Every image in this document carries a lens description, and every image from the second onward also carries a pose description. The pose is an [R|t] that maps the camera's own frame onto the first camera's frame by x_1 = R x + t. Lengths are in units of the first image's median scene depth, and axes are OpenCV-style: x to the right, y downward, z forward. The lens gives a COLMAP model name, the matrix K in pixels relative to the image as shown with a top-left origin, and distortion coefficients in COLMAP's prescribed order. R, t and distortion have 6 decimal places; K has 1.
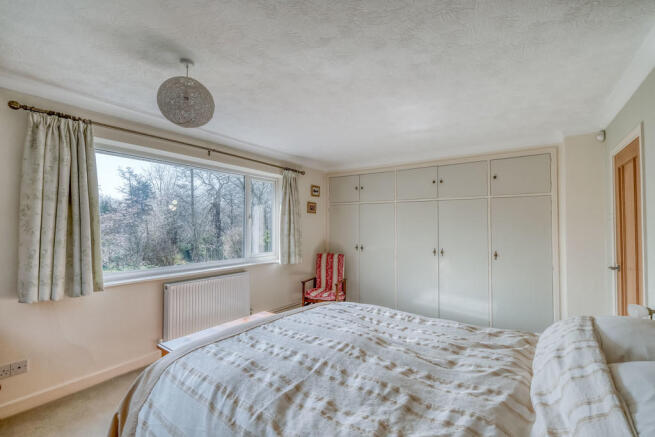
lens RADIAL K [[286.5, 0, 327.5], [0, 286.5, 218.5], [0, 0, 1]] dist [0.012250, 0.000003]
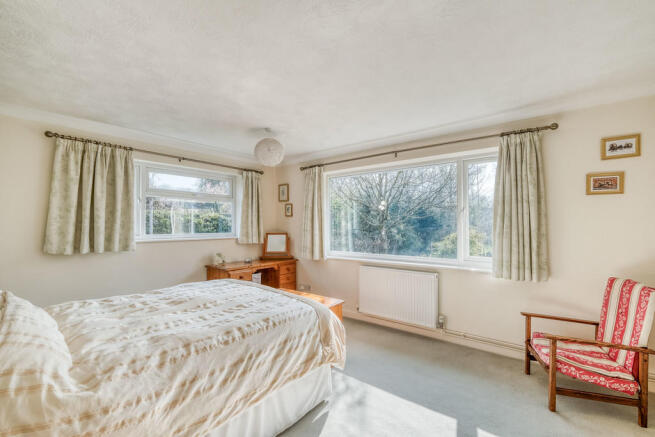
lens RADIAL K [[274.1, 0, 329.6], [0, 274.1, 223.2], [0, 0, 1]] dist [0.000388, -0.000017]
pose [[-0.038713, -0.012074, -0.999177, 0.454009], [0.021338, 0.999689, -0.012907, 0.028270], [0.999023, -0.021820, -0.038444, 0.557778]]
